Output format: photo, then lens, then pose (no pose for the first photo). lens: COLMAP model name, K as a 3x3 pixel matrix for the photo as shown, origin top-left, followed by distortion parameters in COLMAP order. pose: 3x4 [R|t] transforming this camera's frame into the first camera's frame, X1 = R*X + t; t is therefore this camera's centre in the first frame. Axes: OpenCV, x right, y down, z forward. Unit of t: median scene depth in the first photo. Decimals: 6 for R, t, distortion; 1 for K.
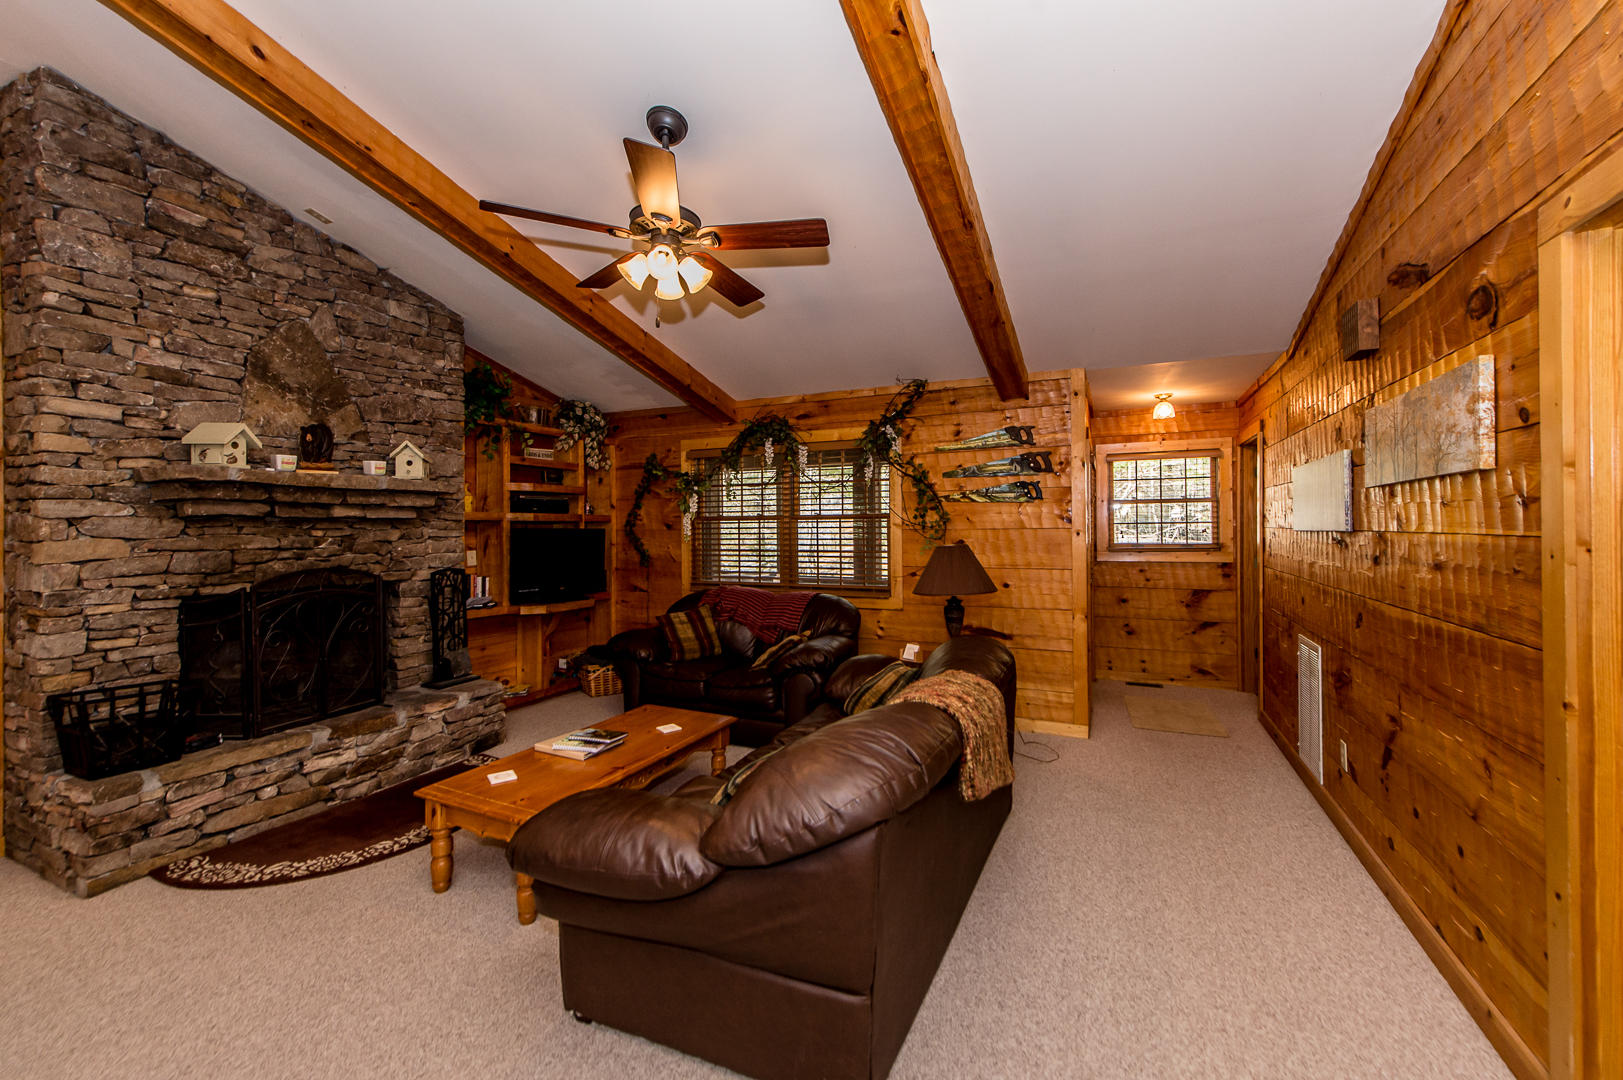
lens RADIAL K [[675.6, 0, 846.4], [0, 675.6, 528.1], [0, 0, 1]] dist [0.002601, -0.002941]
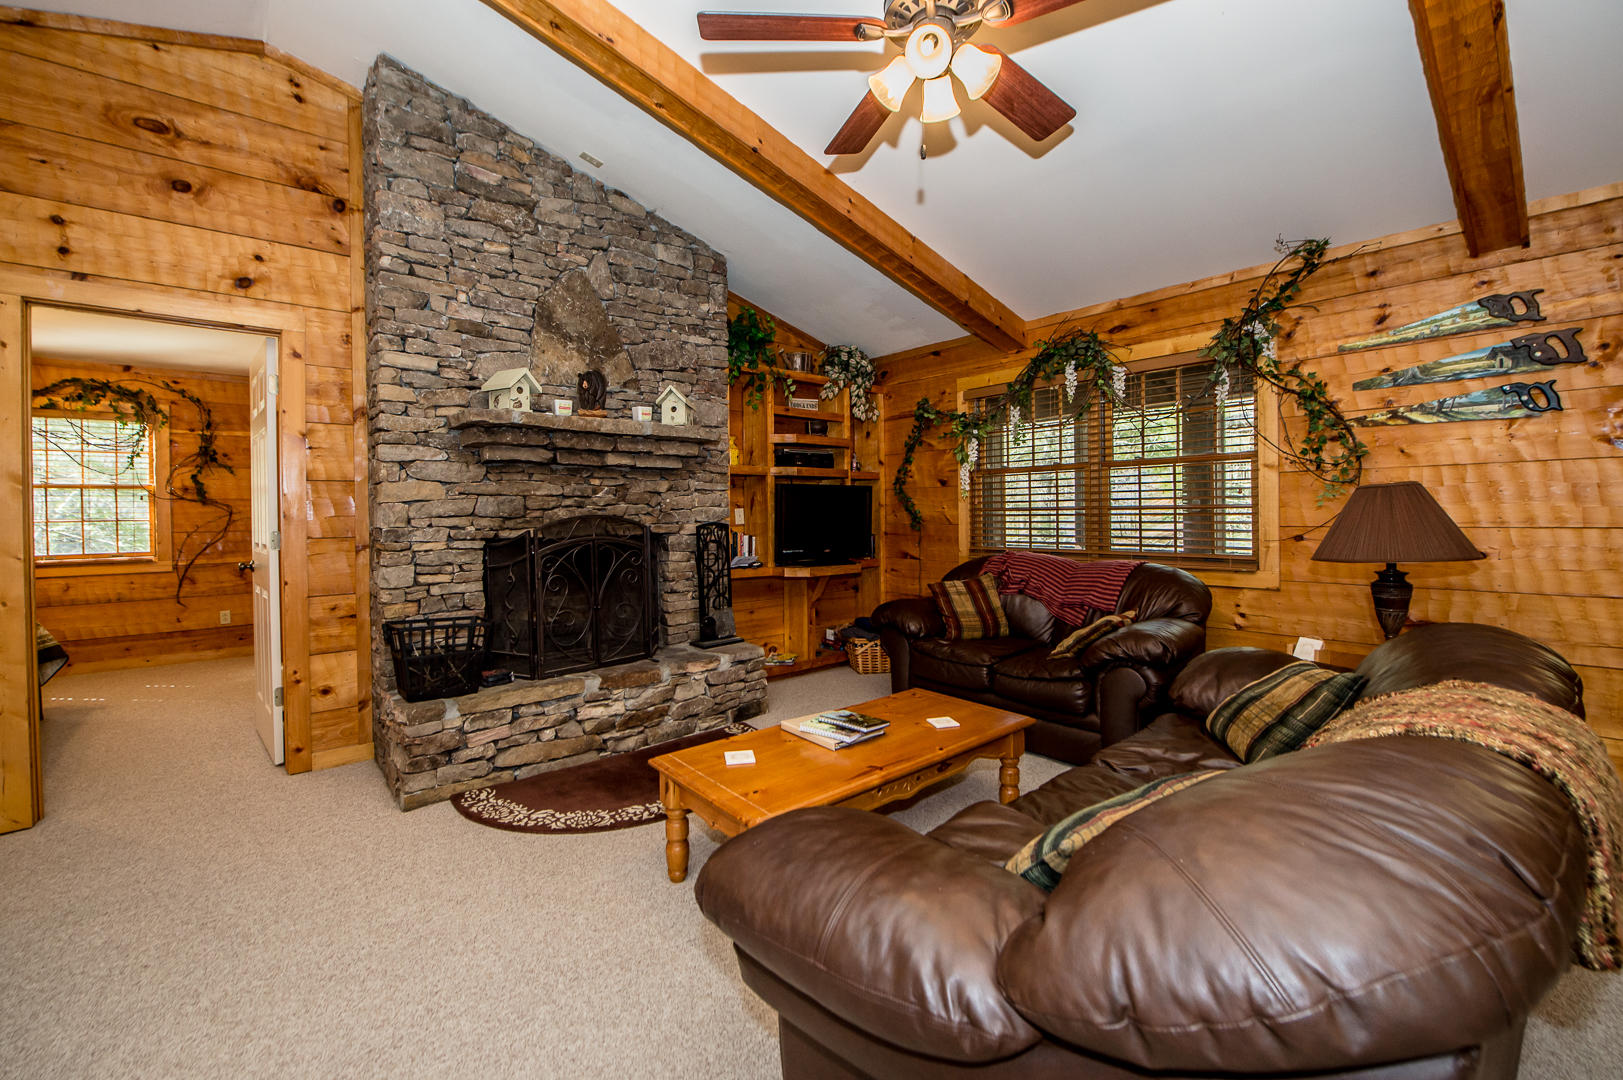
lens RADIAL K [[680.2, 0, 803.5], [0, 680.2, 521.8], [0, 0, 1]] dist [-0.013323, -0.003706]
pose [[0.894376, -0.003141, -0.447306, -0.058193], [0.005867, 0.999972, 0.004709, 0.063713], [0.447278, -0.006836, 0.894369, 0.238963]]
